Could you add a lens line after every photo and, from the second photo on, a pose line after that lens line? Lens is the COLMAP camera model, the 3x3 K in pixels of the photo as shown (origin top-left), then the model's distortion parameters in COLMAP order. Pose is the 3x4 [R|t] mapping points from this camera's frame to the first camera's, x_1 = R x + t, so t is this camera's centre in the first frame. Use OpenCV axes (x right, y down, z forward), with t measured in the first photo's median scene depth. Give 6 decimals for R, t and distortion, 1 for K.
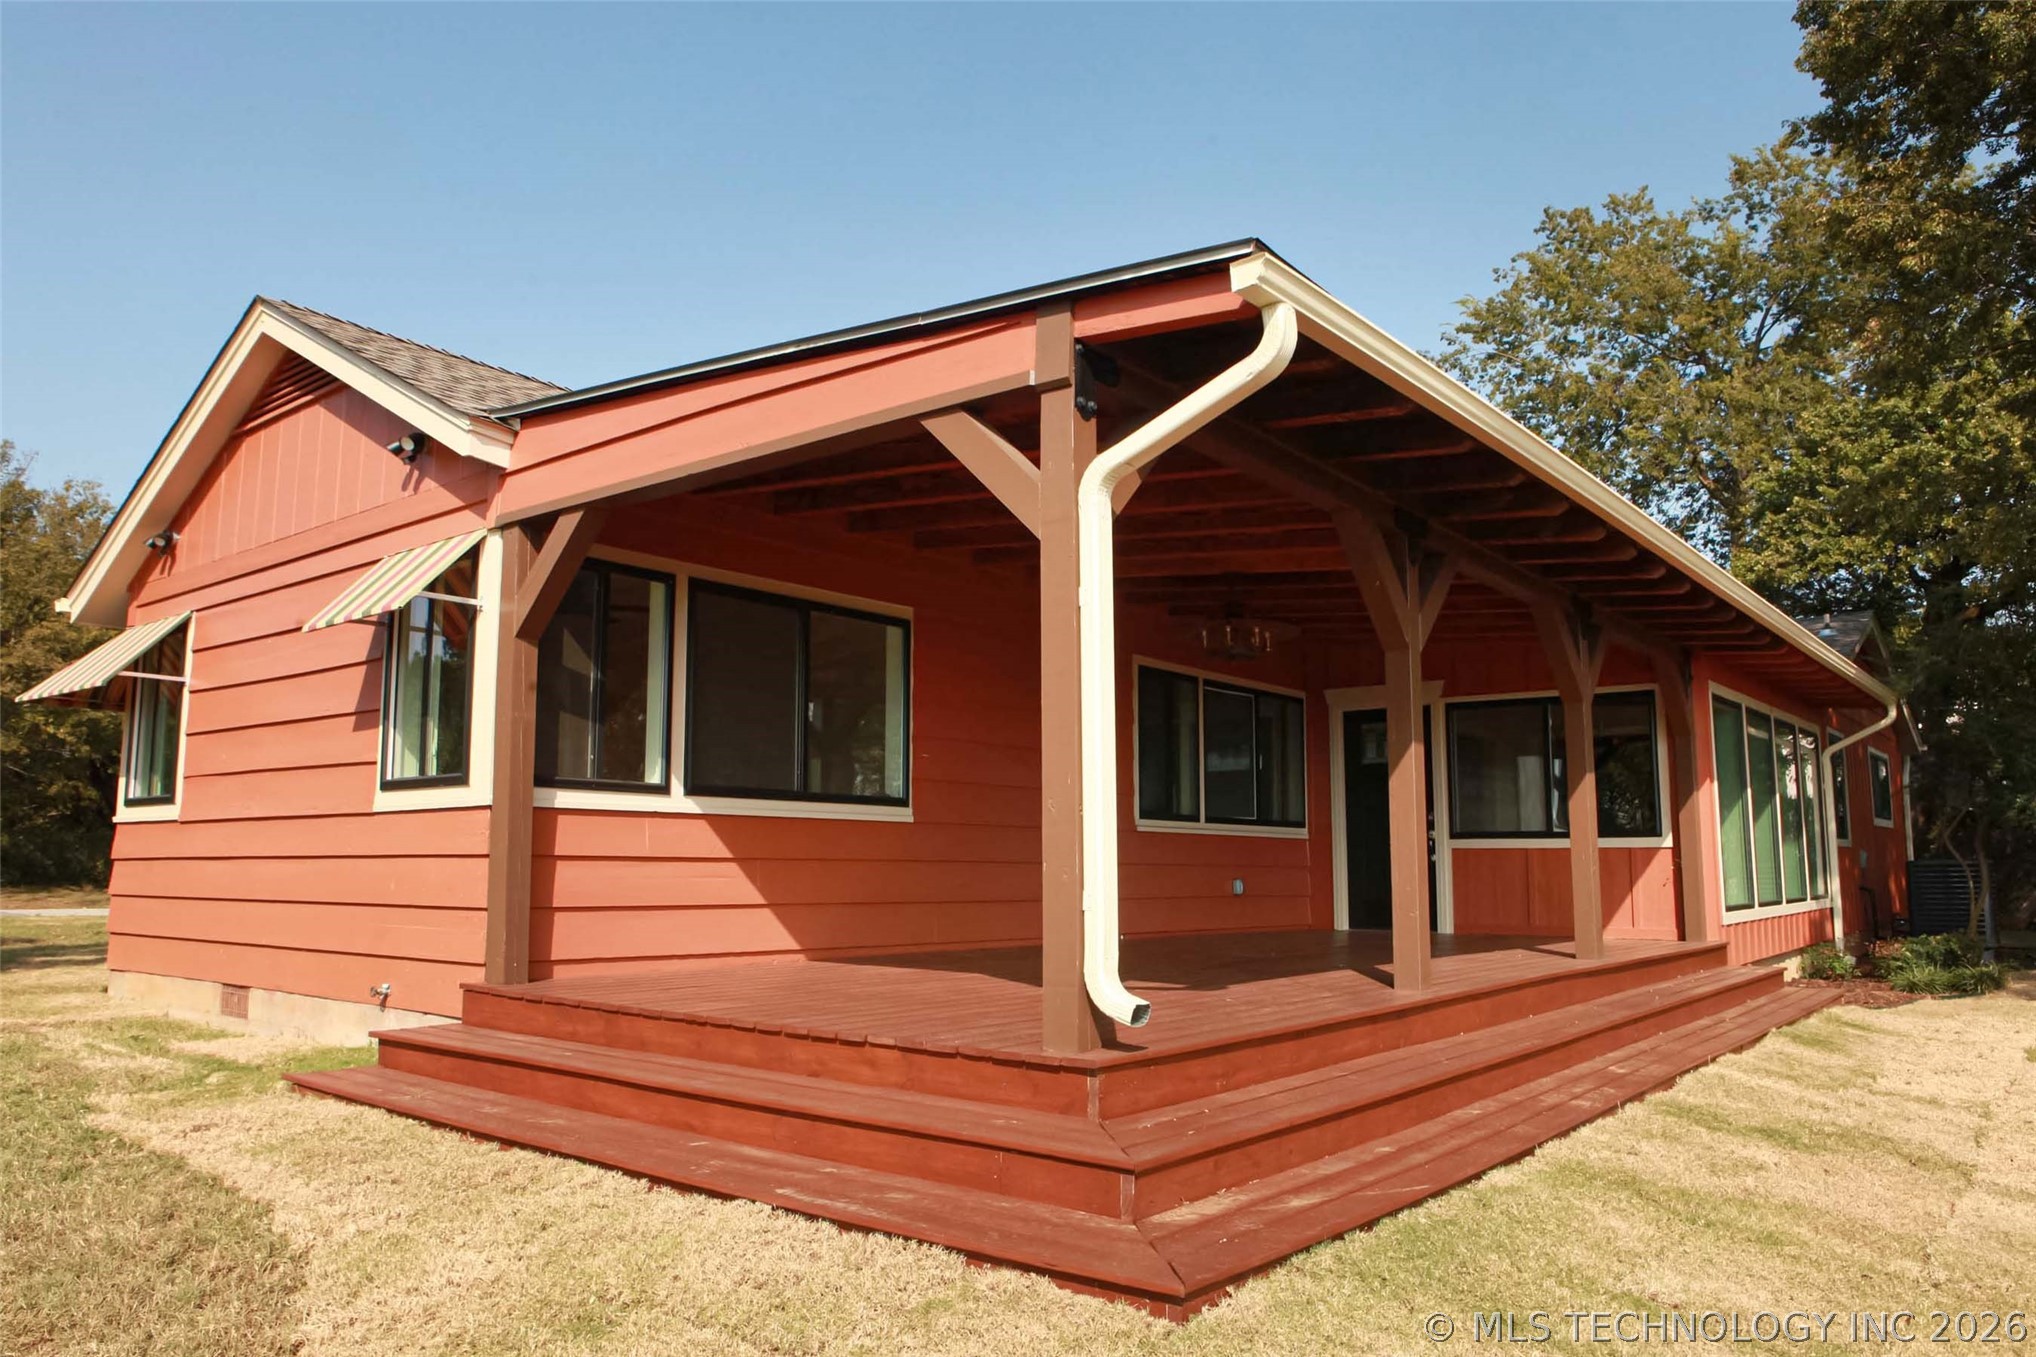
lens RADIAL K [[1446.6, 0, 1011.4], [0, 1446.6, 720.6], [0, 0, 1]] dist [-0.097487, 0.066492]
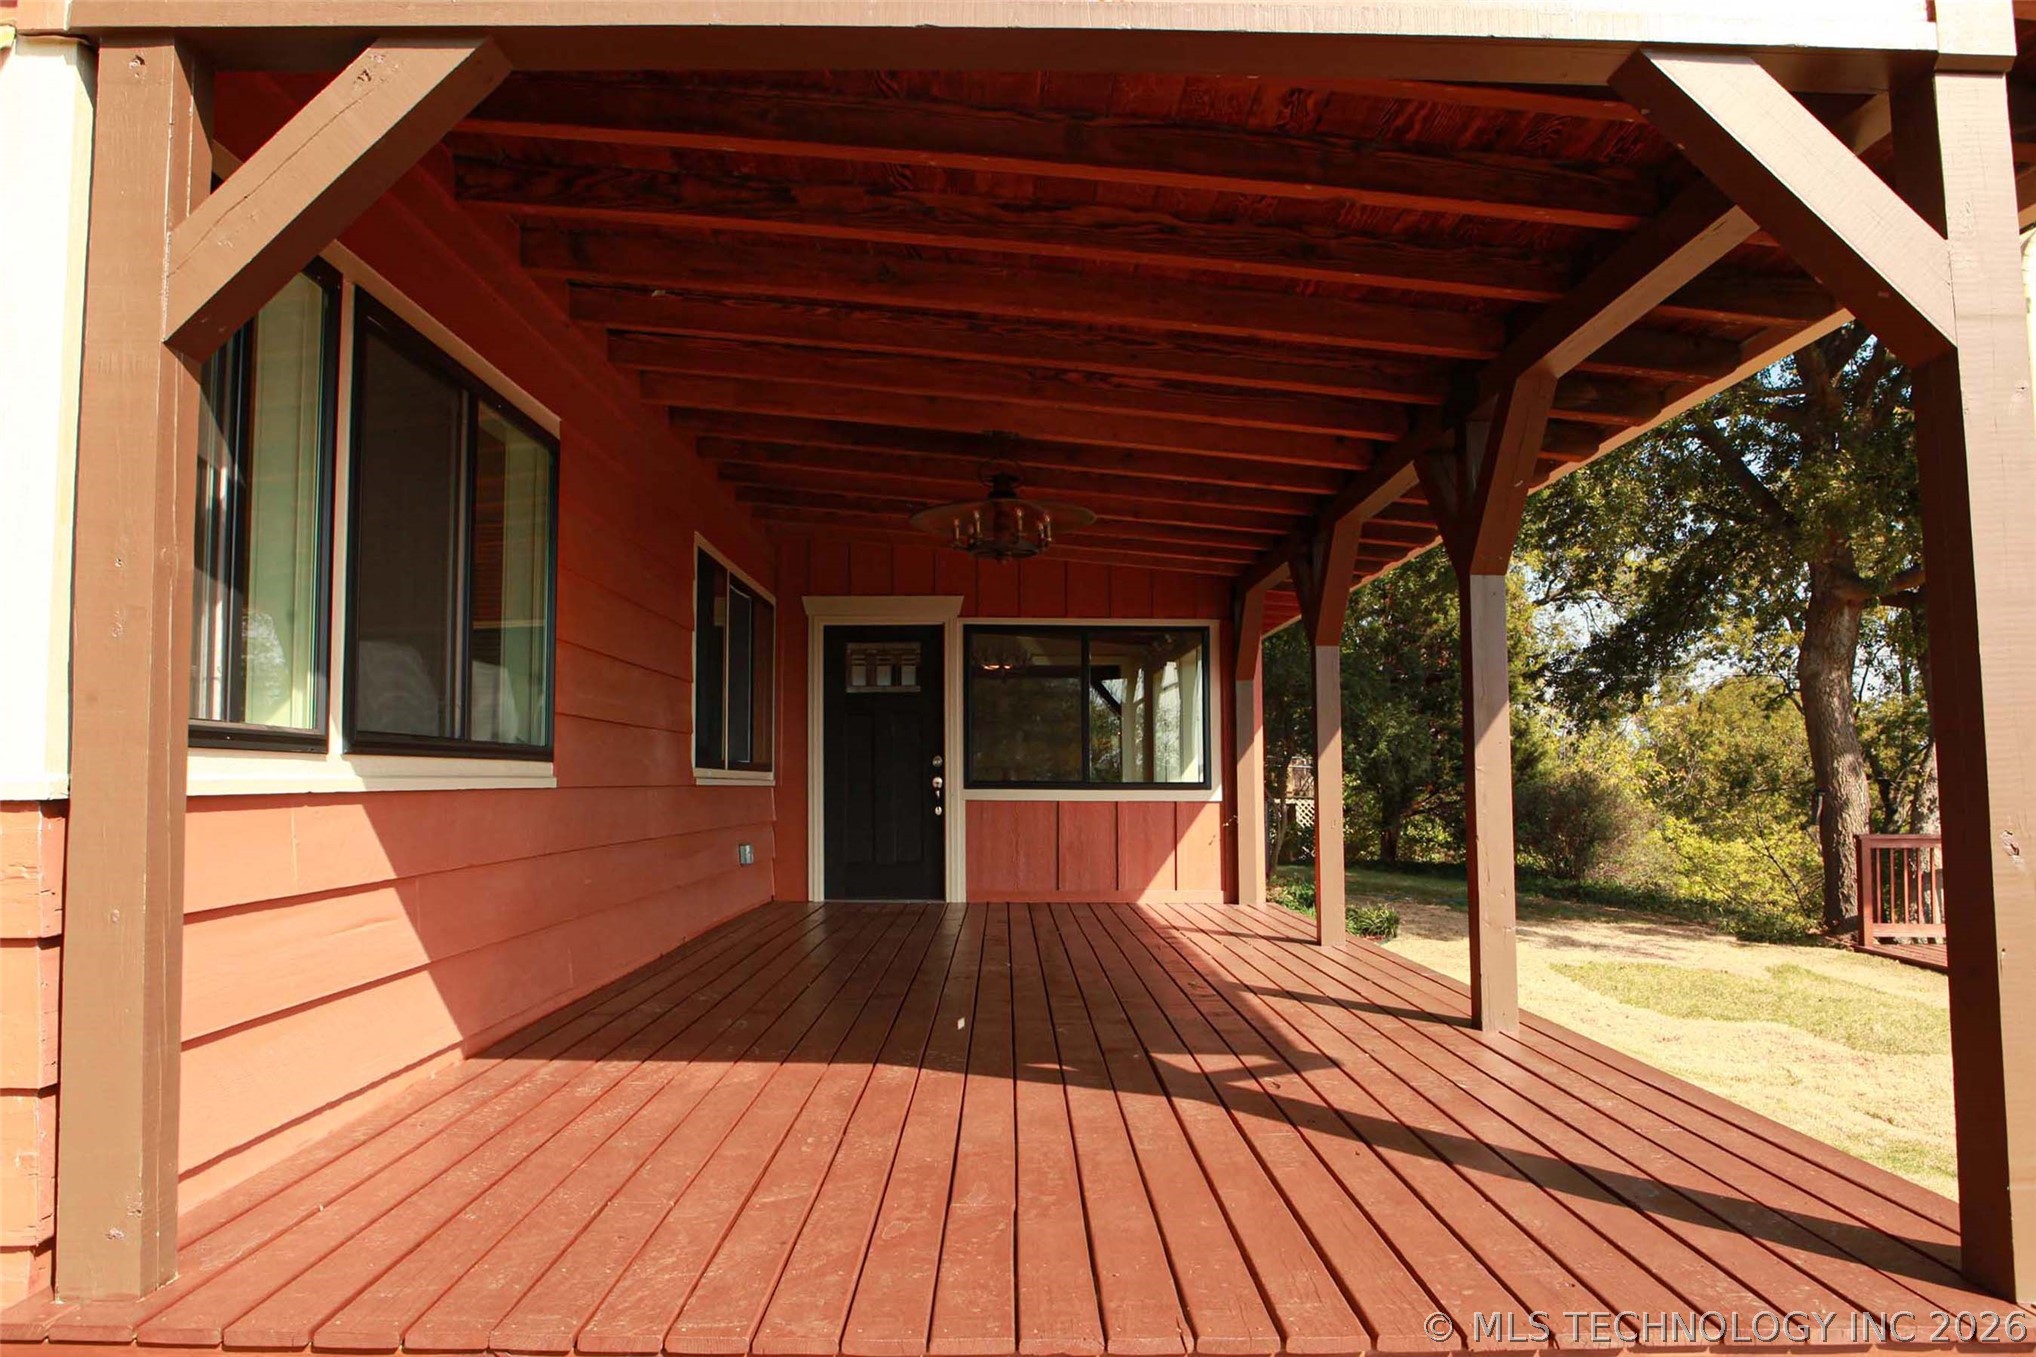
lens RADIAL K [[1512.4, 0, 1025.8], [0, 1512.4, 751.7], [0, 0, 1]] dist [-0.112303, 0.079271]
pose [[0.763824, 0.006193, 0.645395, -0.257894], [-0.060631, 0.996221, 0.062197, 0.005228], [-0.642570, -0.086638, 0.761313, 0.344506]]
